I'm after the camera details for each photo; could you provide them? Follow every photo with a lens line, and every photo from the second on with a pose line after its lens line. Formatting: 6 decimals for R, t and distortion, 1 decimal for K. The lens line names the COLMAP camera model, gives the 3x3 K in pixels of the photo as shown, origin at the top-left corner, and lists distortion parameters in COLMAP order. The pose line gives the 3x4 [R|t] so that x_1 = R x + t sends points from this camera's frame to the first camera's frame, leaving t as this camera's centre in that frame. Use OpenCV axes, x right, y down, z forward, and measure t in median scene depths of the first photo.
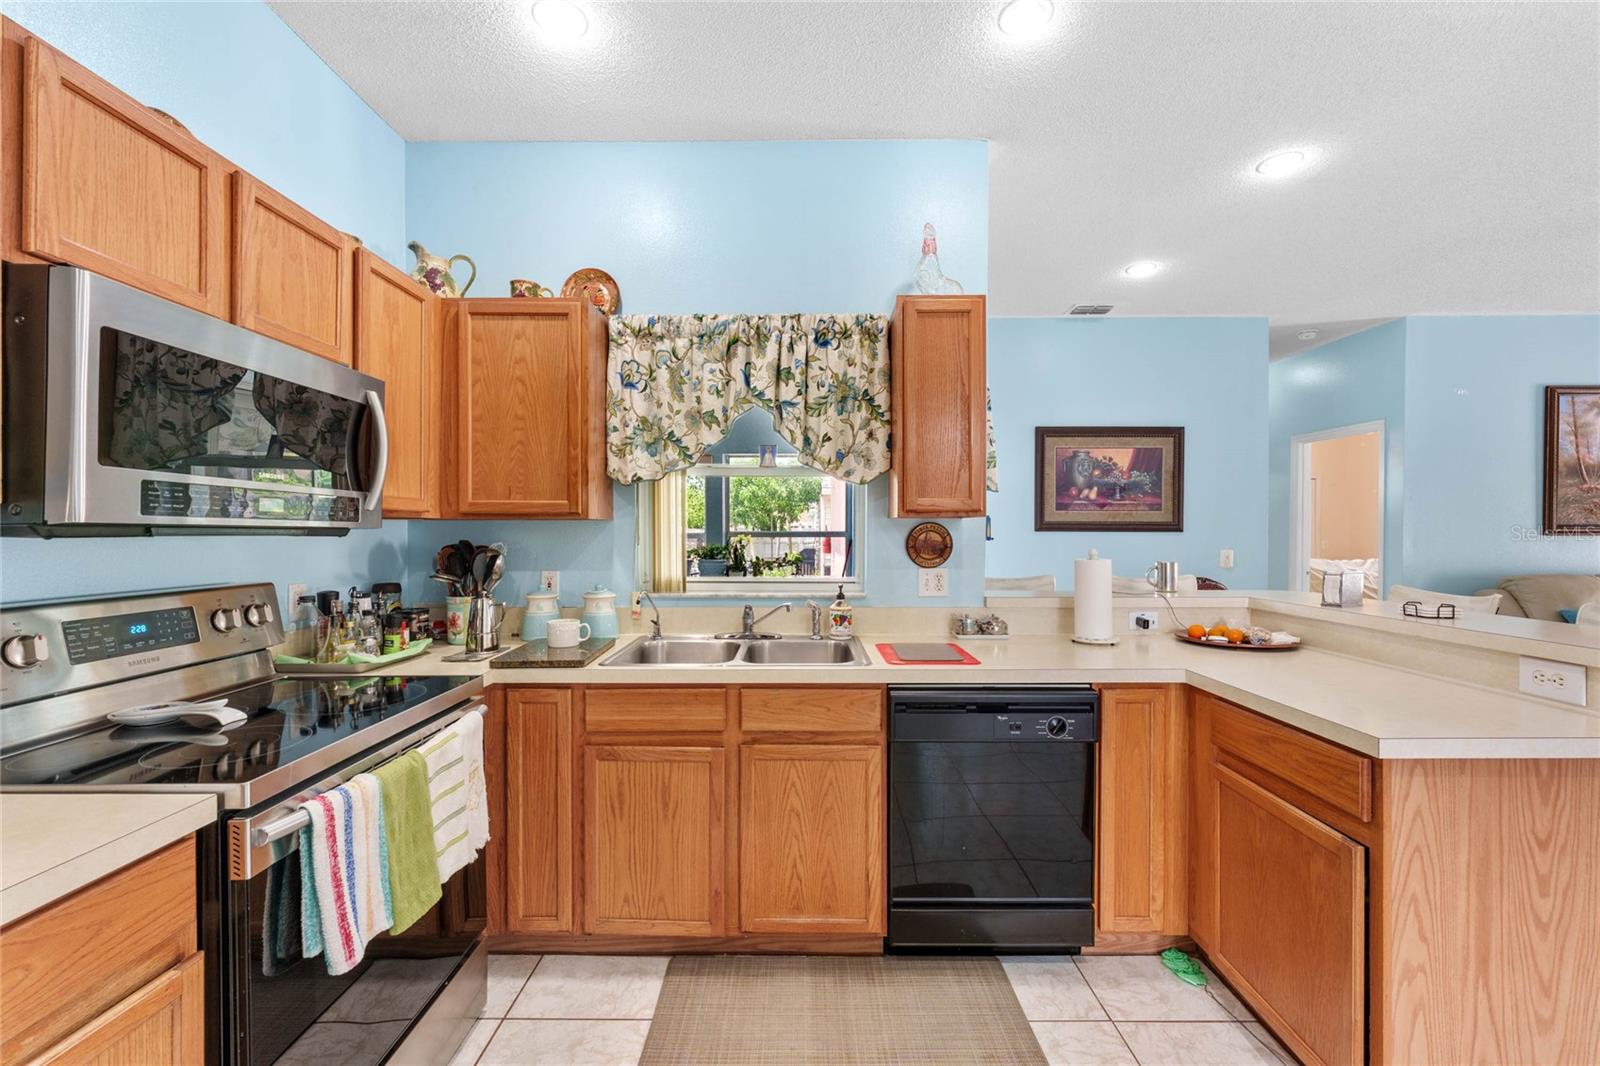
lens RADIAL K [[646.8, 0, 802.8], [0, 646.8, 533.1], [0, 0, 1]] dist [0.000455, 0.000161]
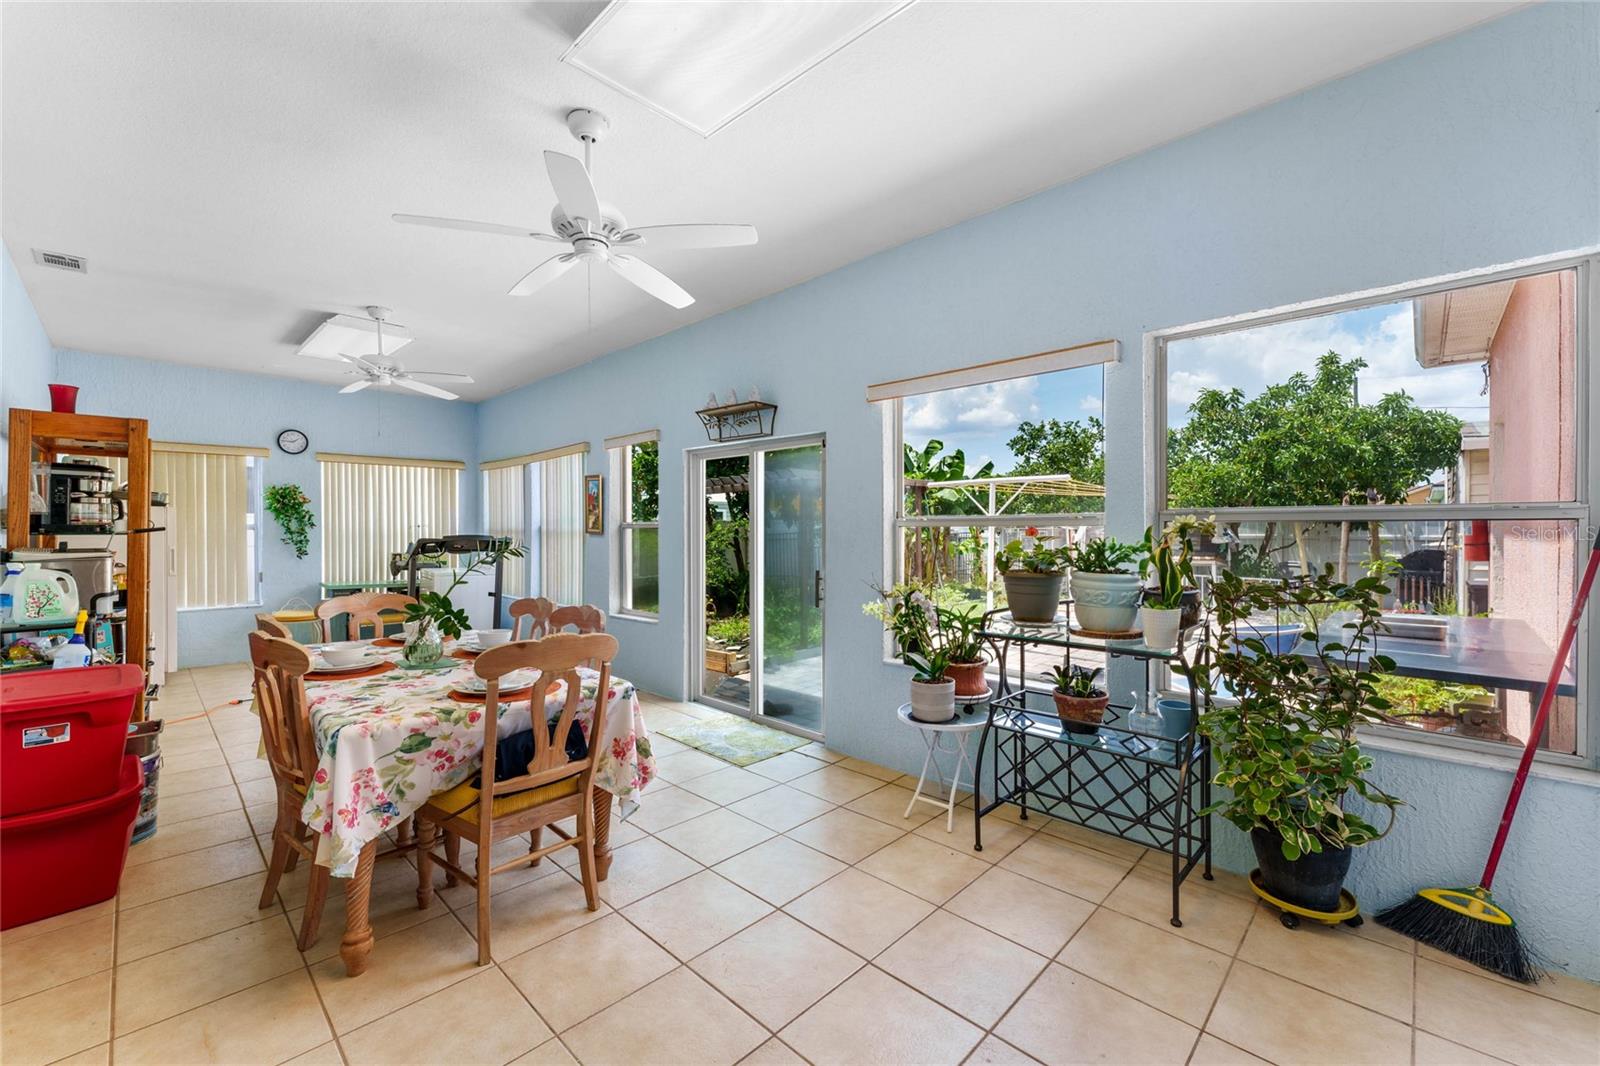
lens RADIAL K [[646.8, 0, 802.8], [0, 646.8, 533.1], [0, 0, 1]] dist [0.000455, 0.000161]
pose [[0.722263, 0.004163, -0.691606, 0.034291], [0.001268, 0.999972, 0.007344, 0.026415], [0.691618, -0.006181, 0.722237, 1.345265]]
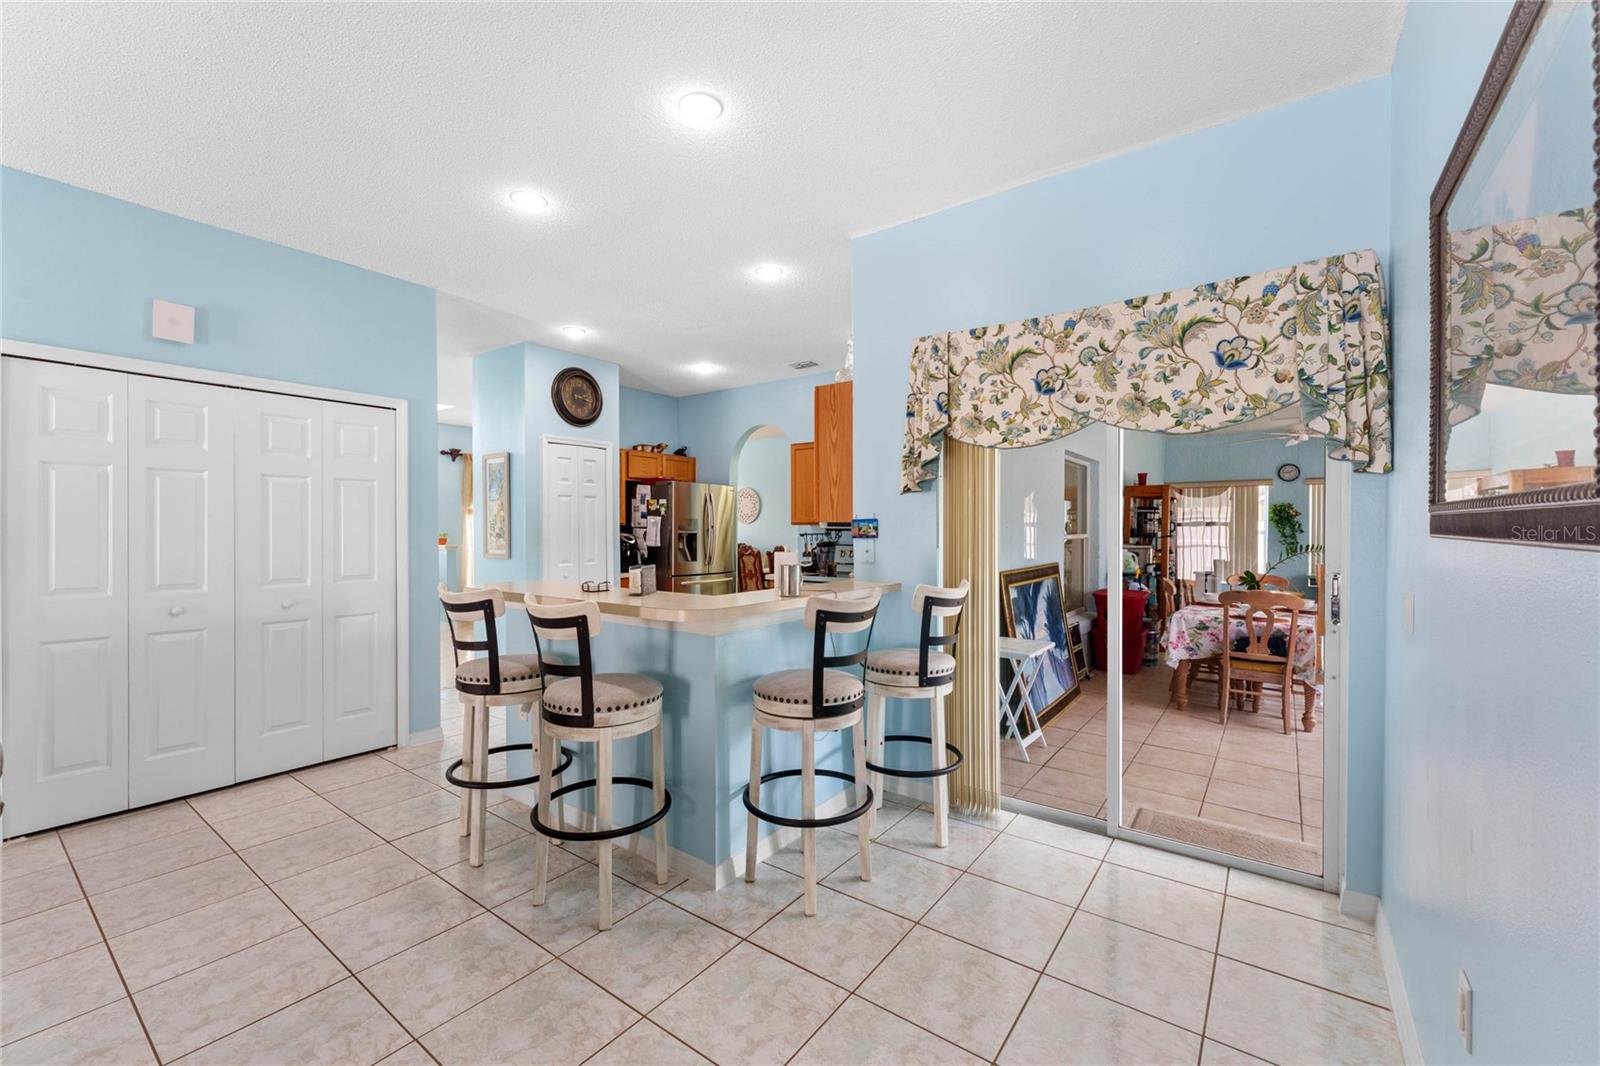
lens RADIAL K [[646.8, 0, 802.8], [0, 646.8, 533.1], [0, 0, 1]] dist [0.000455, 0.000161]
pose [[-0.592065, 0.006804, -0.805861, 1.488537], [-0.002257, 0.999946, 0.010101, -0.012905], [0.805887, 0.007799, -0.592018, 1.789746]]
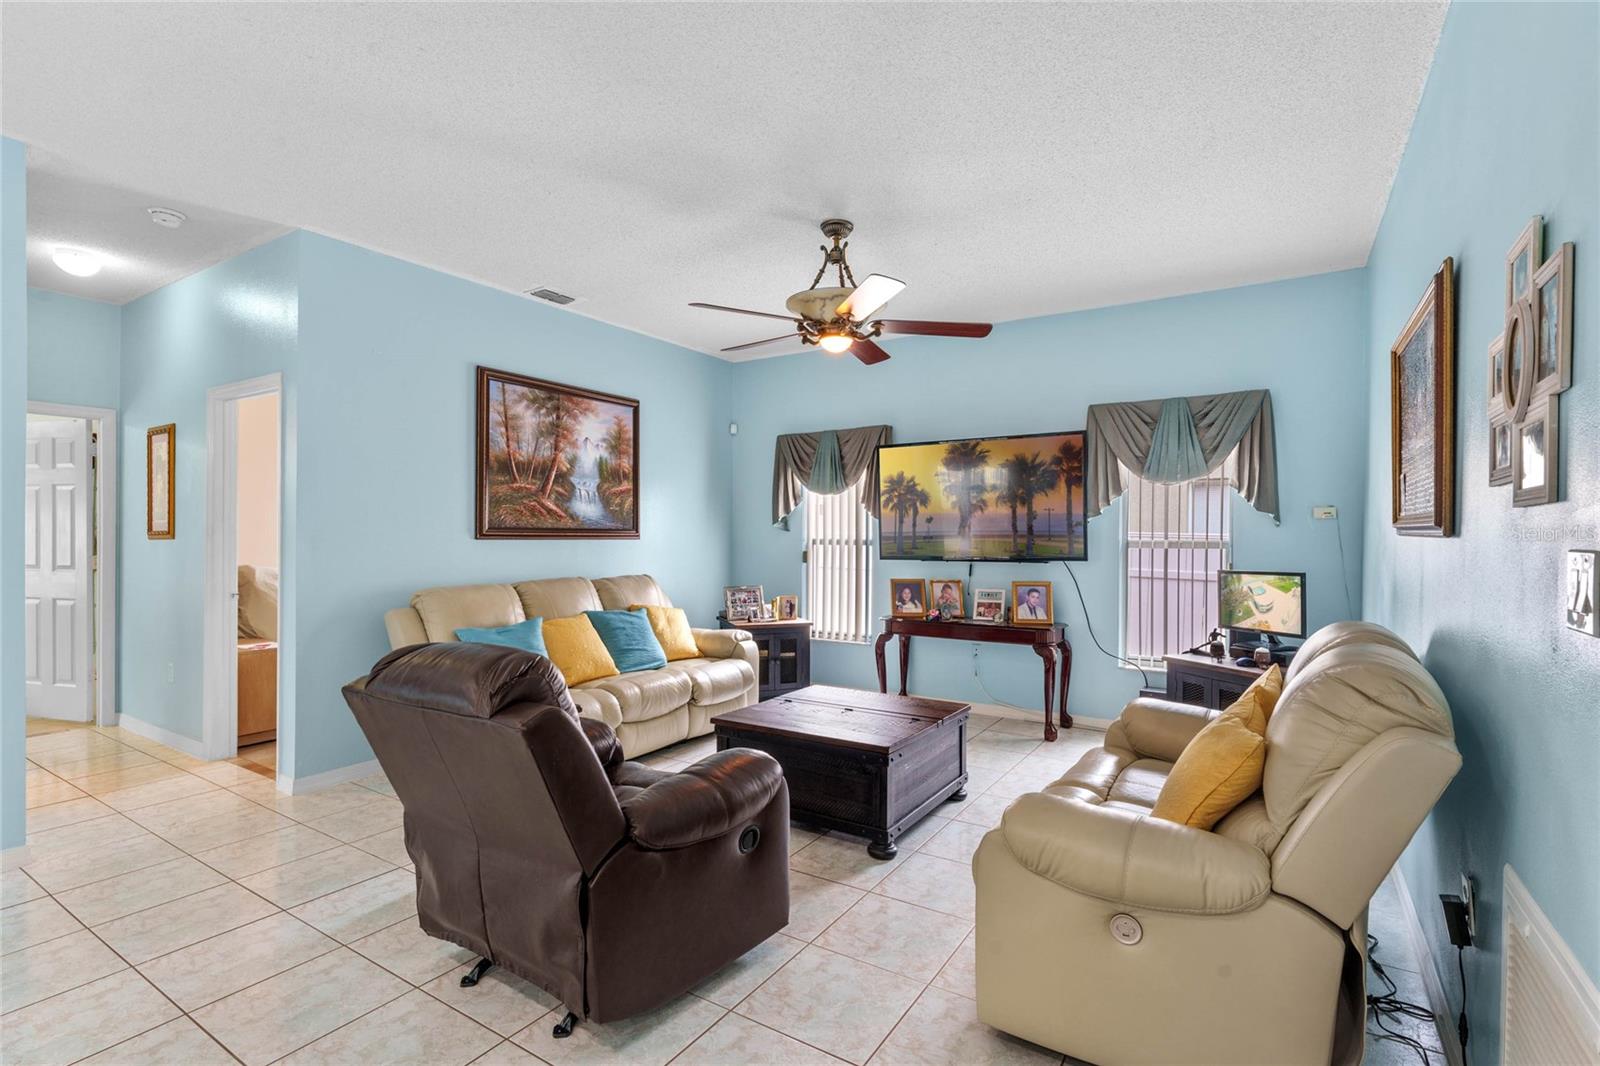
lens RADIAL K [[752.5, 0, 803.1], [0, 752.5, 539.0], [0, 0, 1]] dist [-0.002471, -0.000427]
pose [[0.535753, -0.001209, 0.844374, 1.013859], [-0.001451, 0.999996, 0.002353, -0.000199], [-0.844373, -0.002486, 0.535750, 0.186159]]
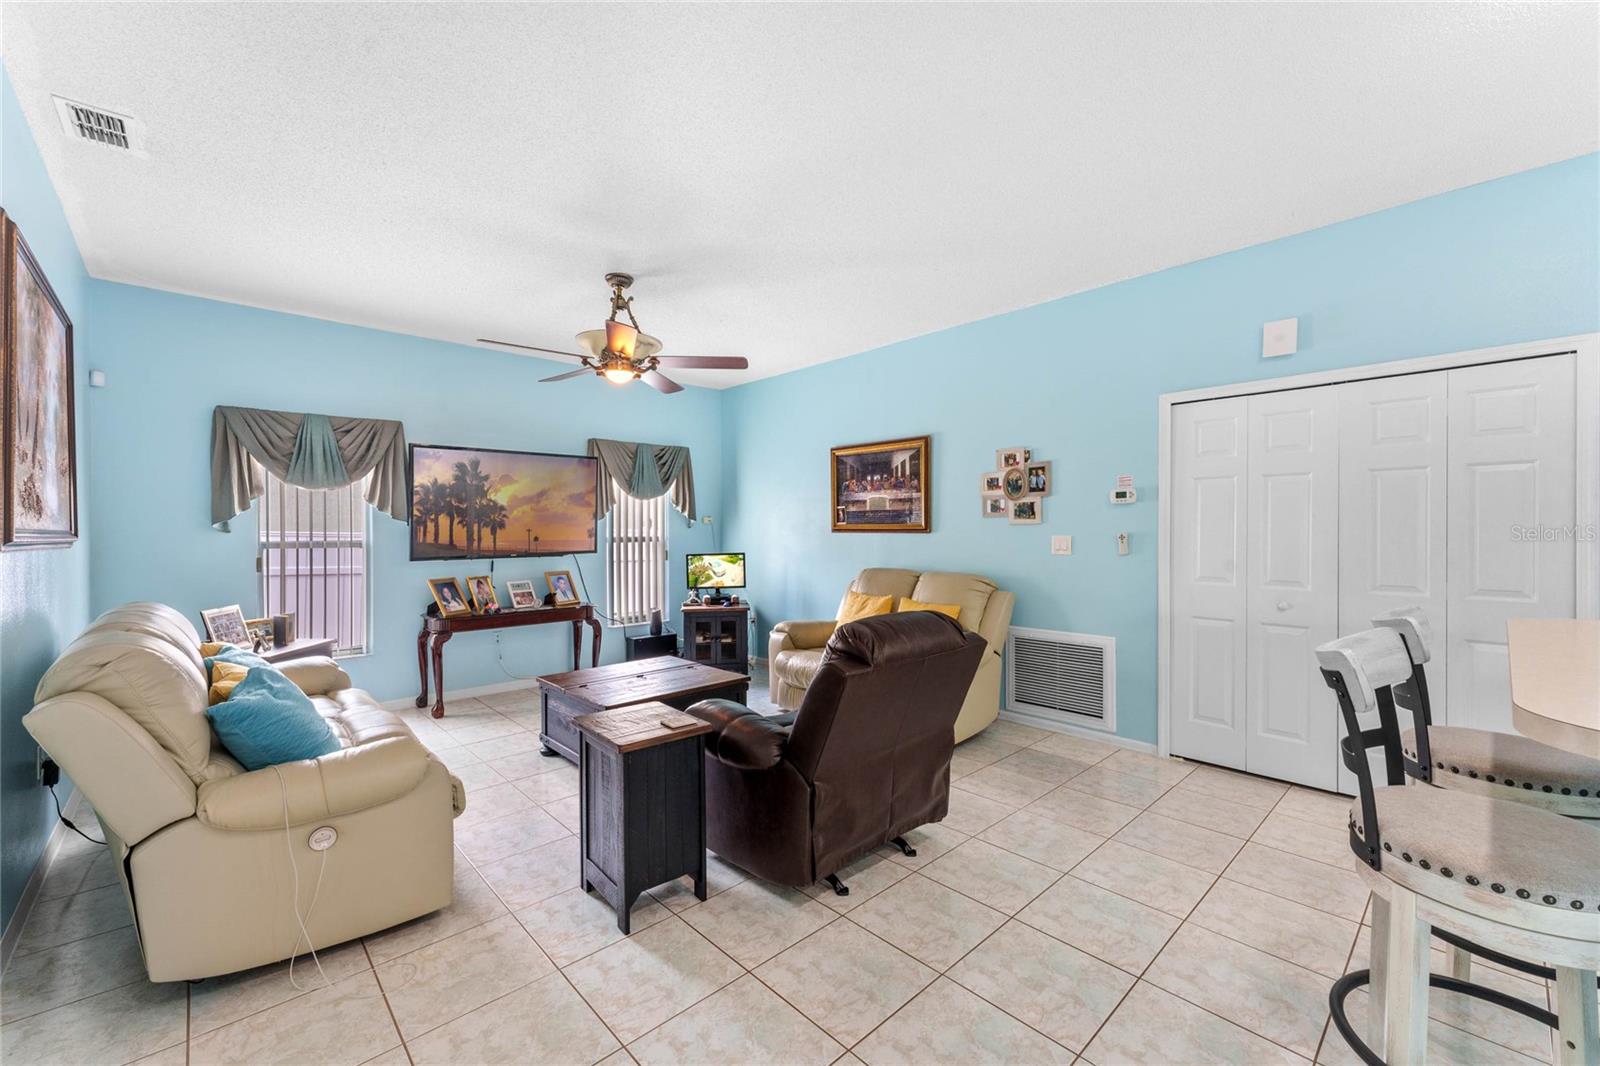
lens RADIAL K [[646.8, 0, 802.8], [0, 646.8, 533.1], [0, 0, 1]] dist [0.000455, 0.000161]
pose [[-0.686571, 0.003400, 0.727054, 0.888699], [0.009339, 0.999948, 0.004143, -0.012903], [-0.727002, 0.009635, -0.686567, 1.717307]]
